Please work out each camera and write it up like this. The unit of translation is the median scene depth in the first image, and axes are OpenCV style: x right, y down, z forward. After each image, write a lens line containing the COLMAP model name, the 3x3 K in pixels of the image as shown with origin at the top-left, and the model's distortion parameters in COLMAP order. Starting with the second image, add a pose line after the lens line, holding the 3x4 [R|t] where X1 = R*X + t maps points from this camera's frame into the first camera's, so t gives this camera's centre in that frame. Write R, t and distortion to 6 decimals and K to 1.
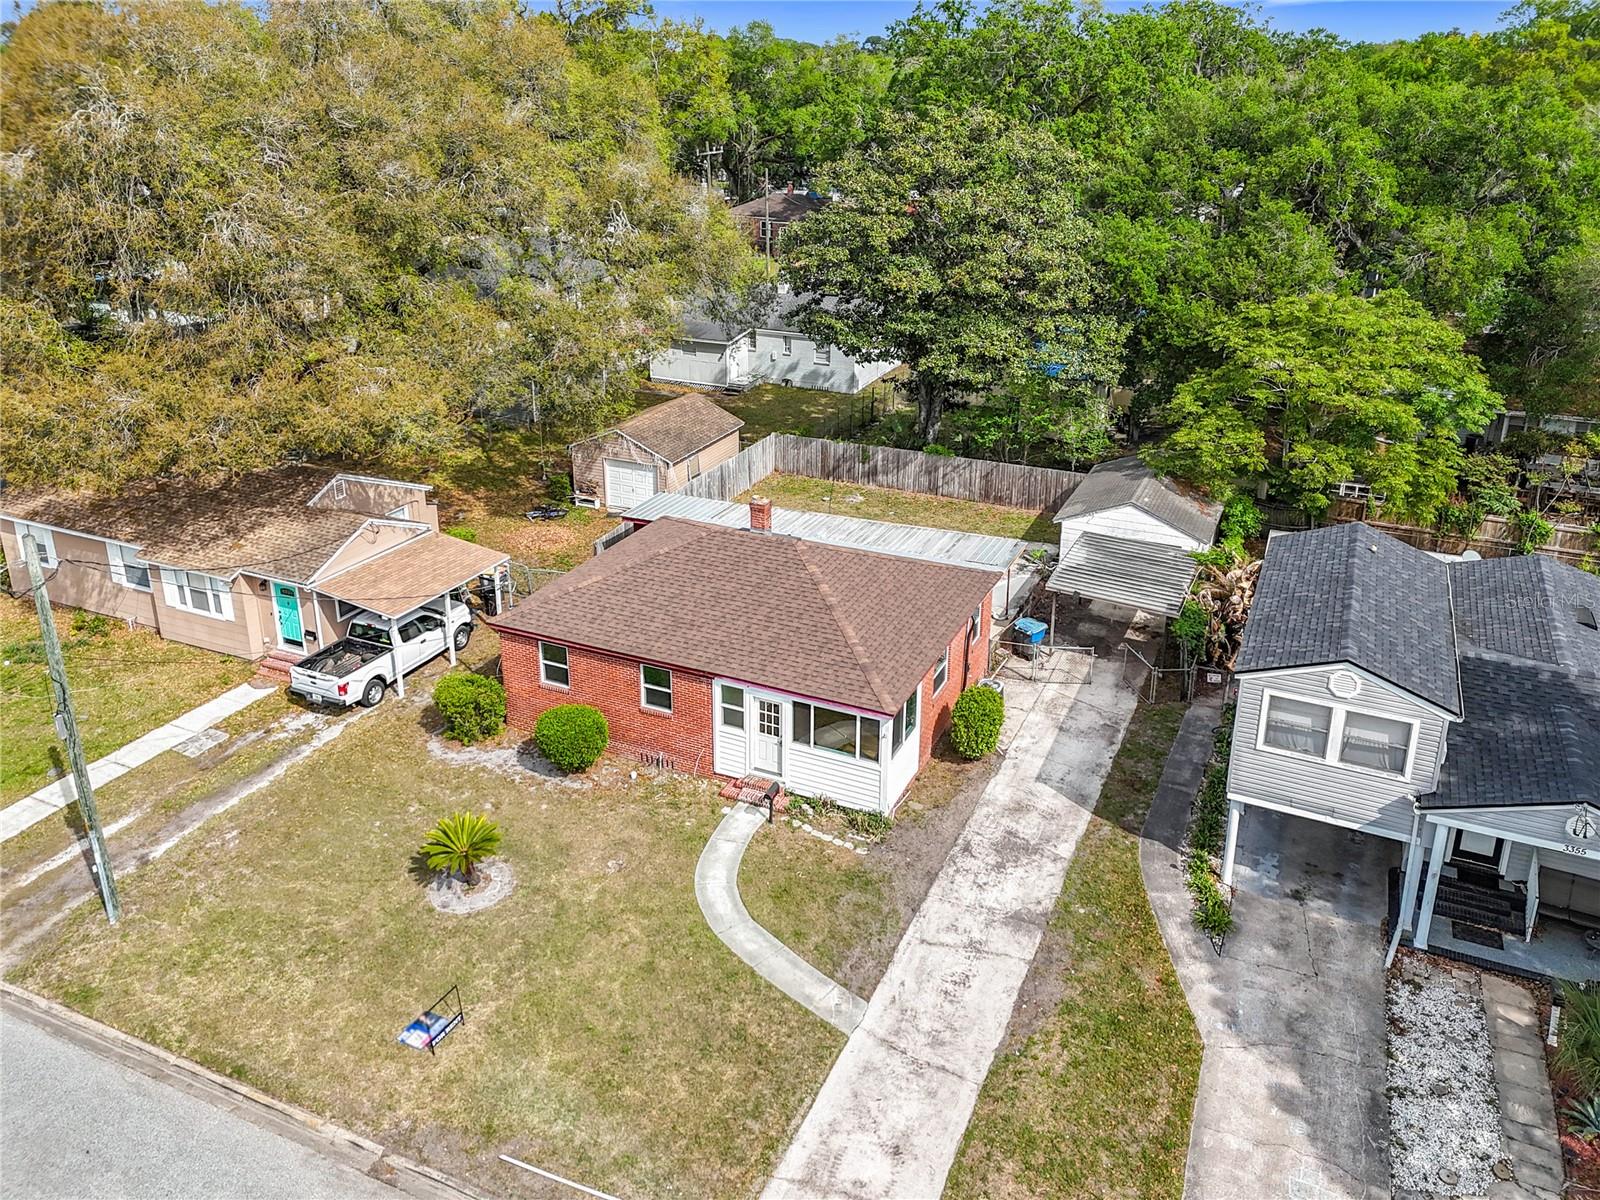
lens RADIAL K [[1228.5, 0, 808.7], [0, 1228.5, 483.4], [0, 0, 1]] dist [0.024038, -0.006030]
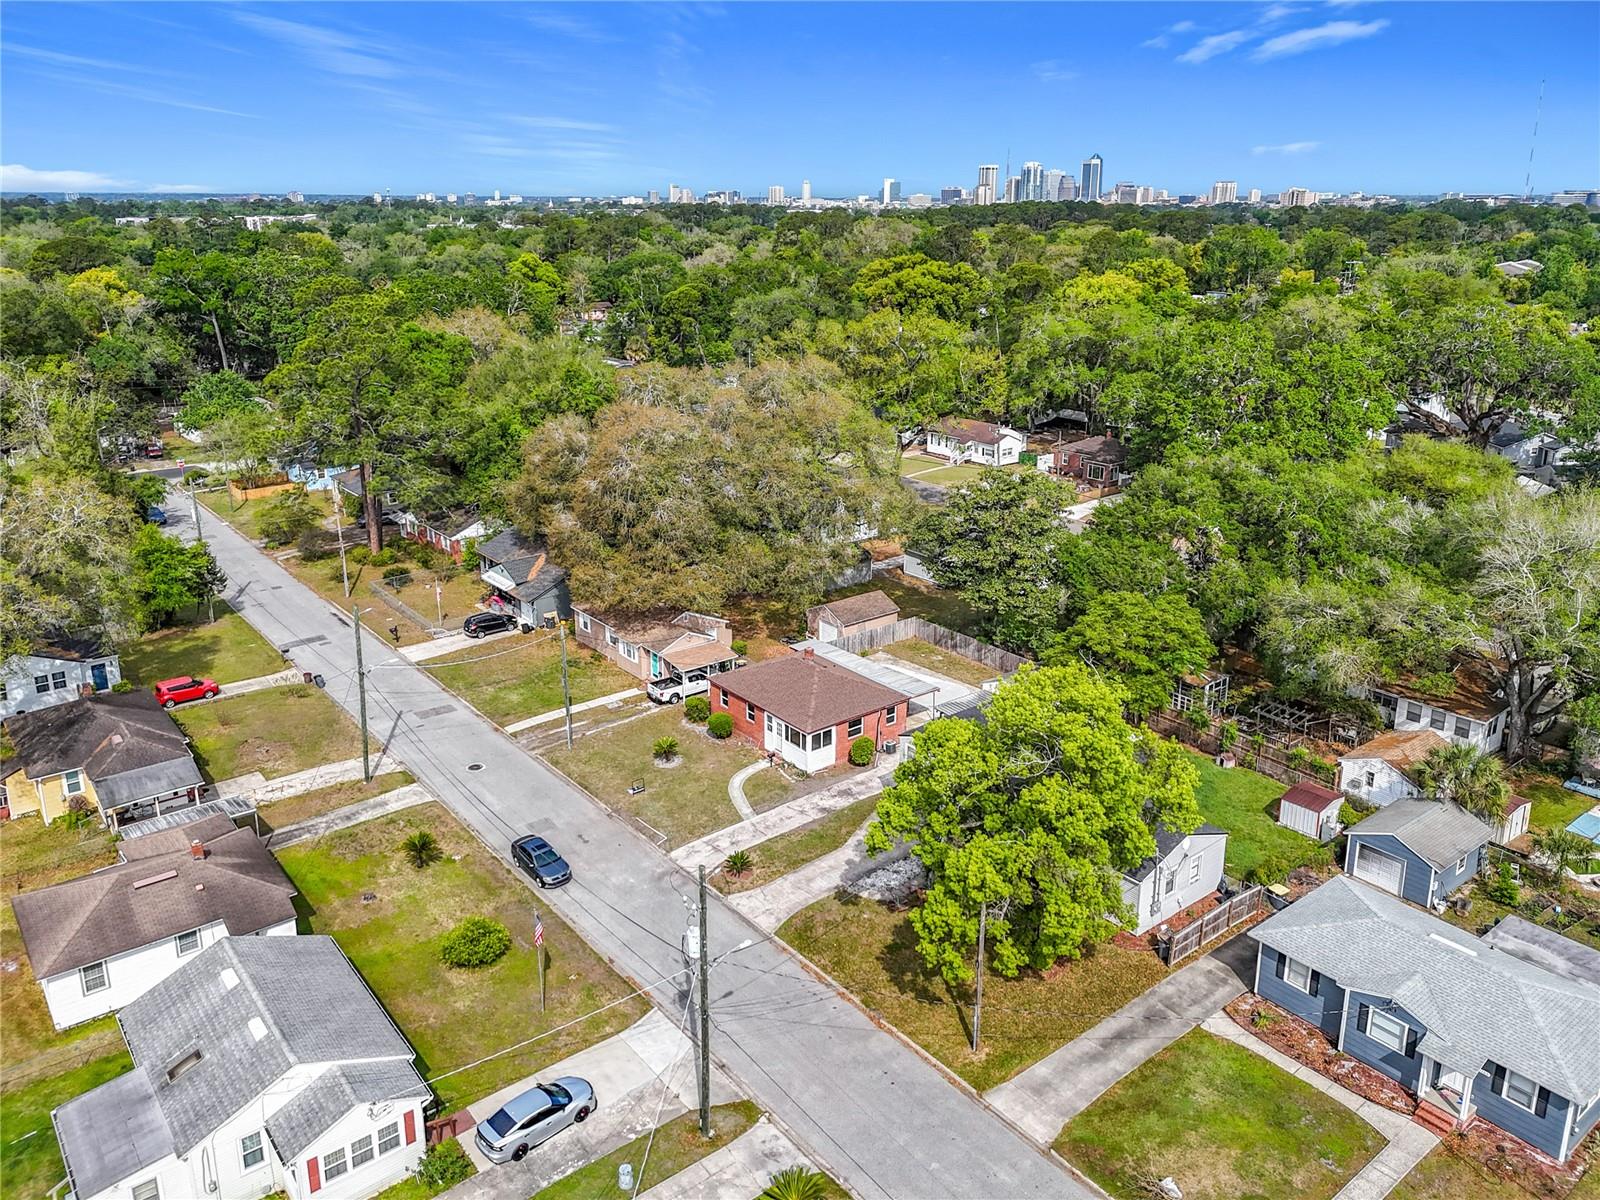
lens RADIAL K [[1187.5, 0, 805.0], [0, 1187.5, 548.1], [0, 0, 1]] dist [0.060578, -0.047994]
pose [[0.890757, 0.122479, -0.437666, 0.955854], [-0.143186, 0.989590, -0.014486, -0.149873], [0.431336, 0.075571, 0.899021, -1.166484]]
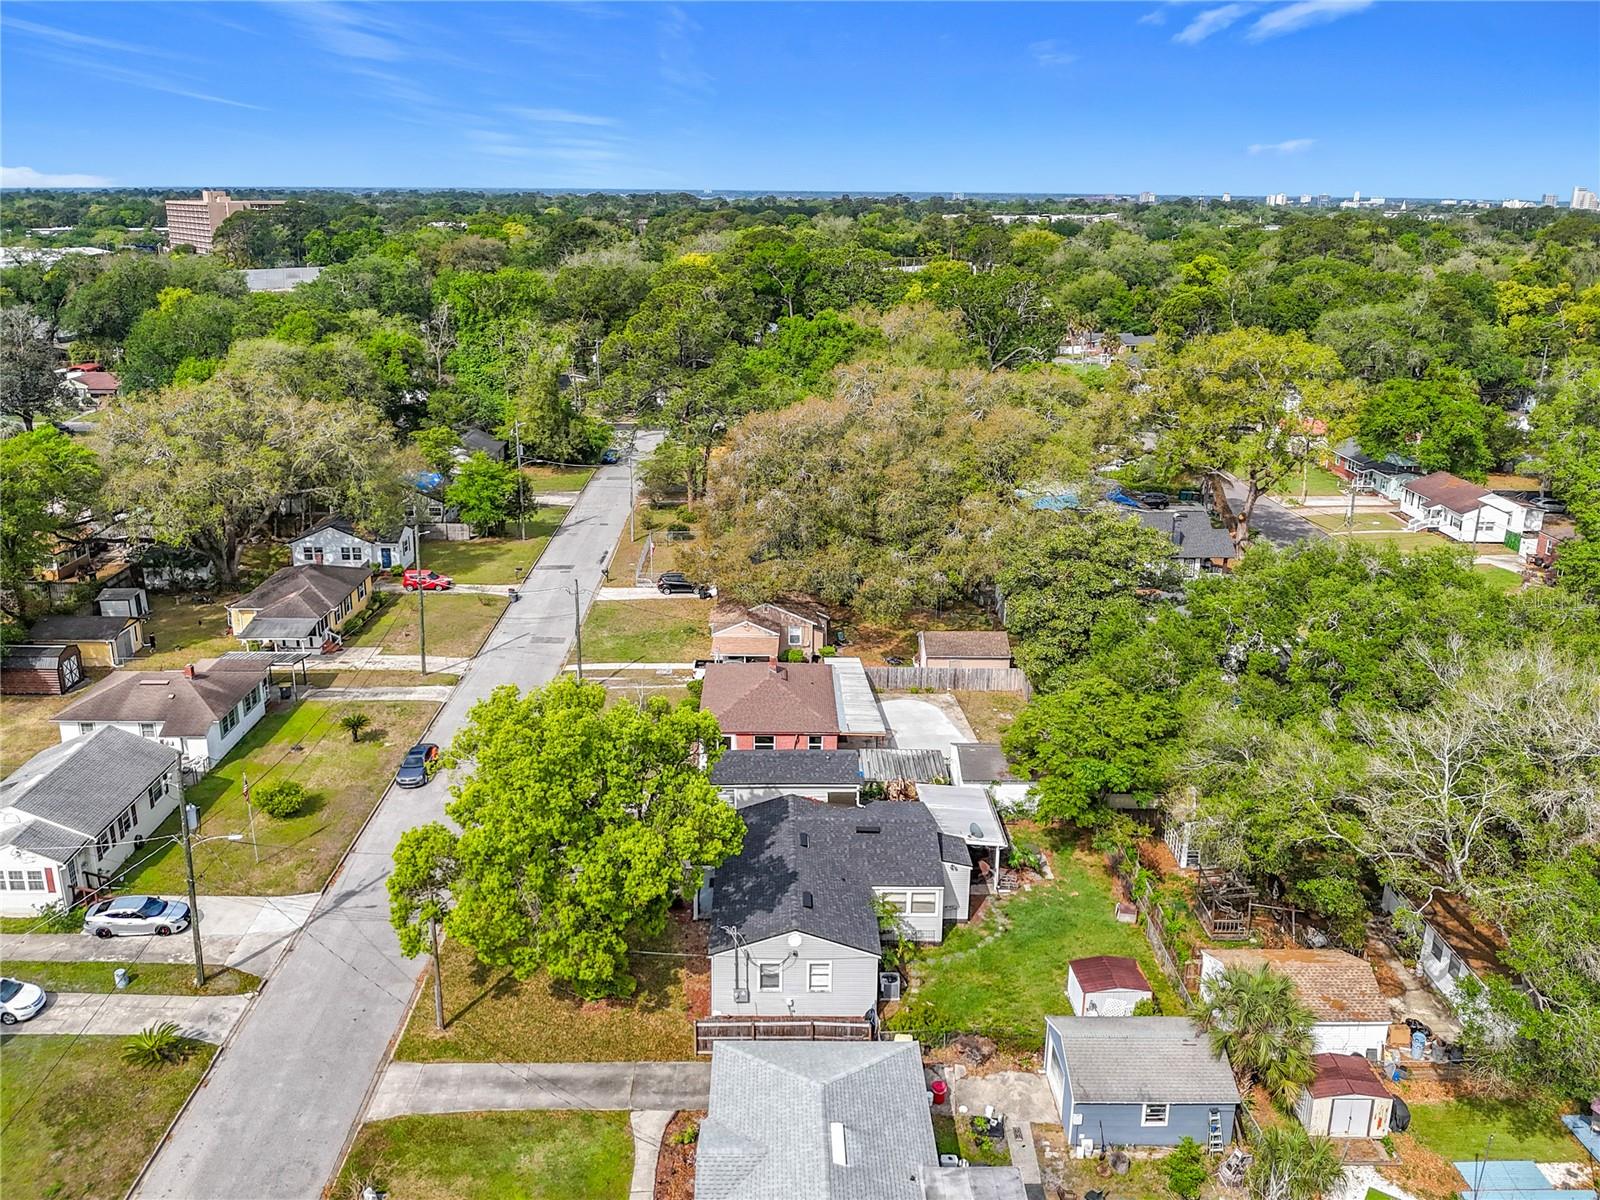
lens RADIAL K [[1239.4, 0, 805.1], [0, 1239.4, 500.9], [0, 0, 1]] dist [-0.001325, -0.032156]
pose [[0.433161, 0.216866, -0.874838, 1.995363], [-0.300871, 0.949737, 0.086462, -0.494273], [0.849617, 0.225761, 0.476637, -0.182026]]
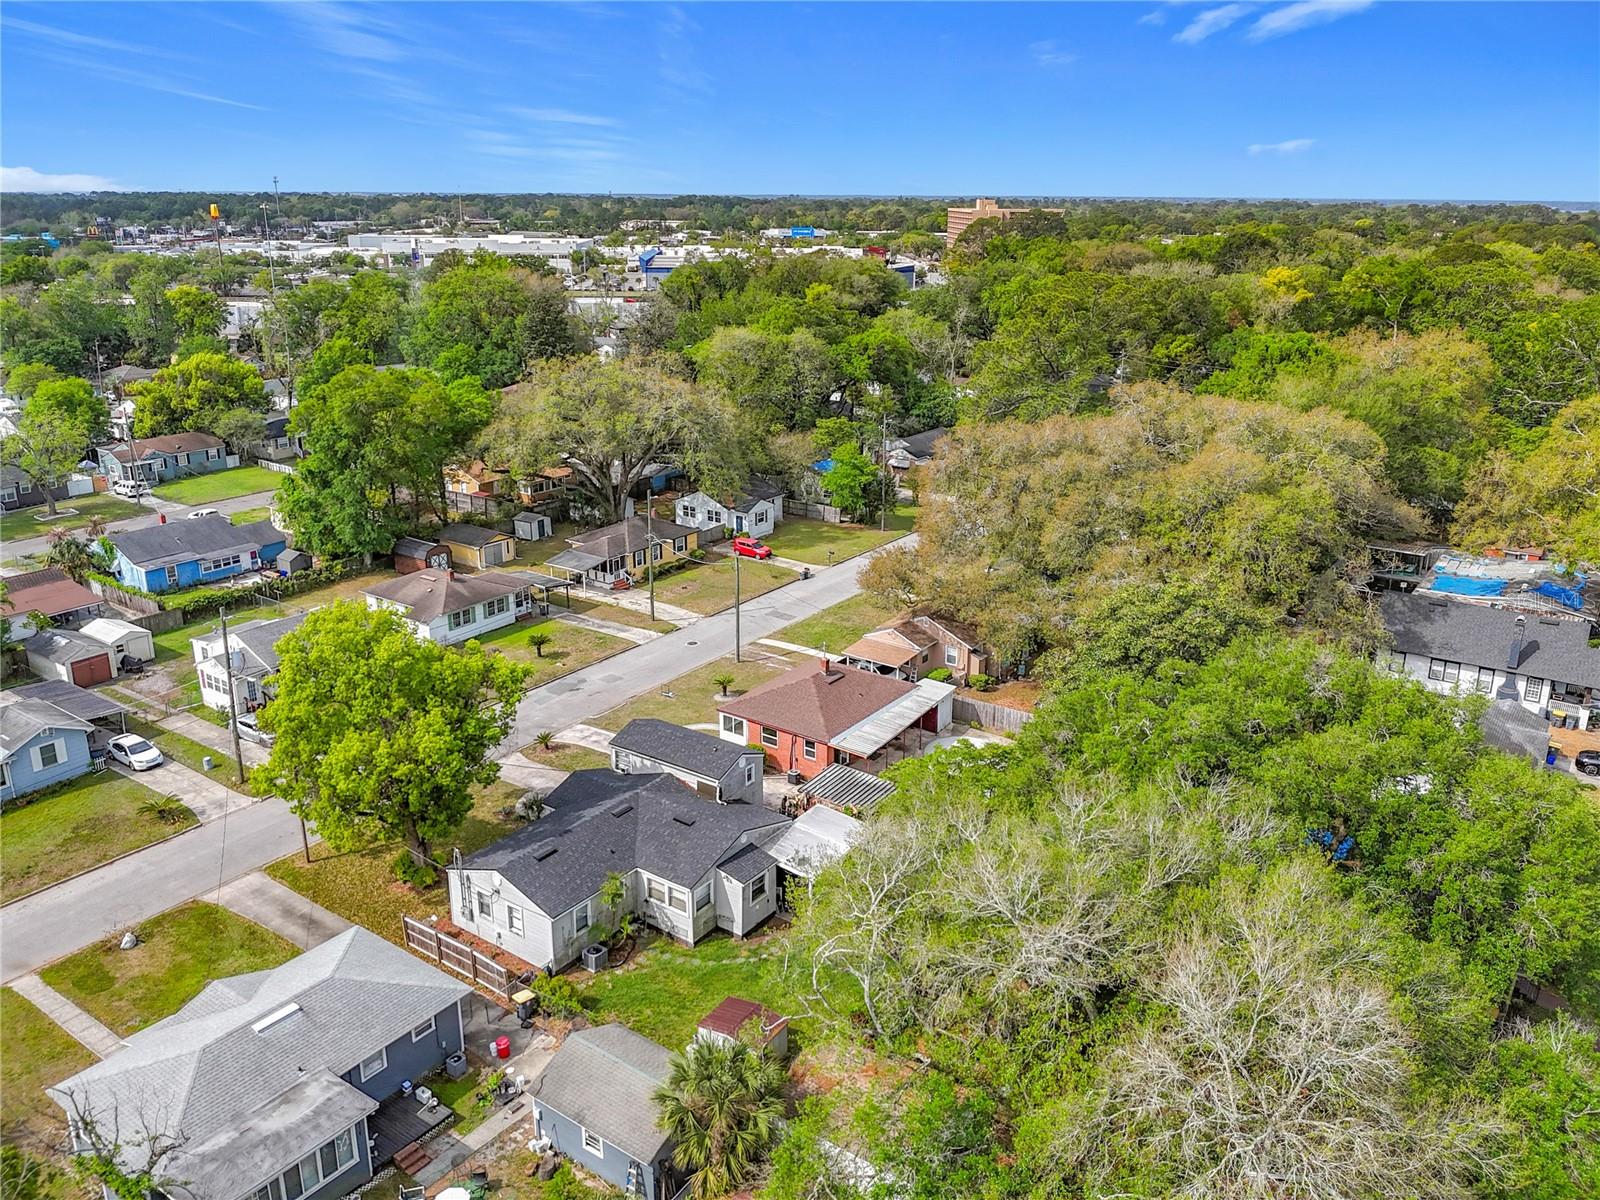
lens RADIAL K [[1205.2, 0, 825.8], [0, 1205.2, 603.2], [0, 0, 1]] dist [0.065551, -0.127988]
pose [[-0.179990, 0.306782, -0.934606, 2.115537], [-0.329003, 0.876629, 0.351112, -0.906893], [0.927017, 0.370684, -0.056852, 1.057172]]
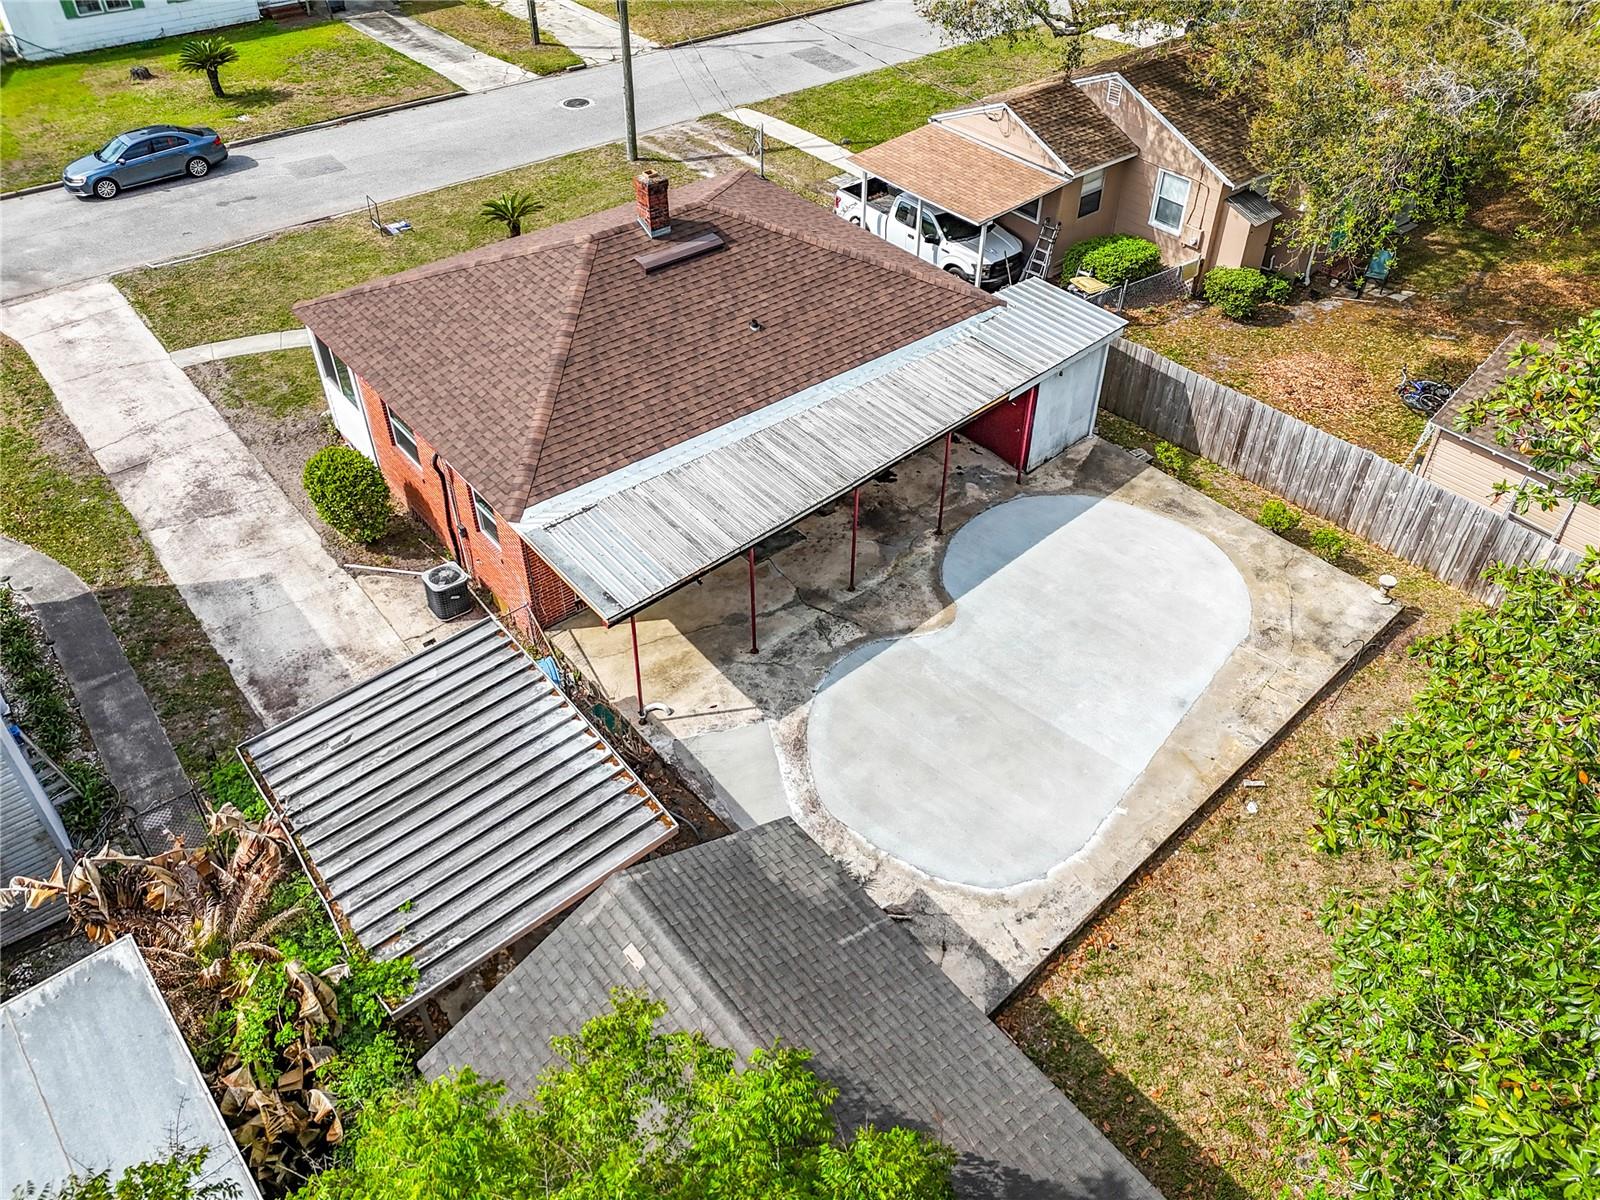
lens RADIAL K [[1187.5, 0, 805.0], [0, 1187.5, 548.1], [0, 0, 1]] dist [0.060578, -0.047994]
pose [[-0.445499, 0.565326, -0.694218, 0.488310], [-0.296728, 0.638353, 0.710252, -0.348005], [0.844679, 0.522410, -0.116637, 1.216881]]
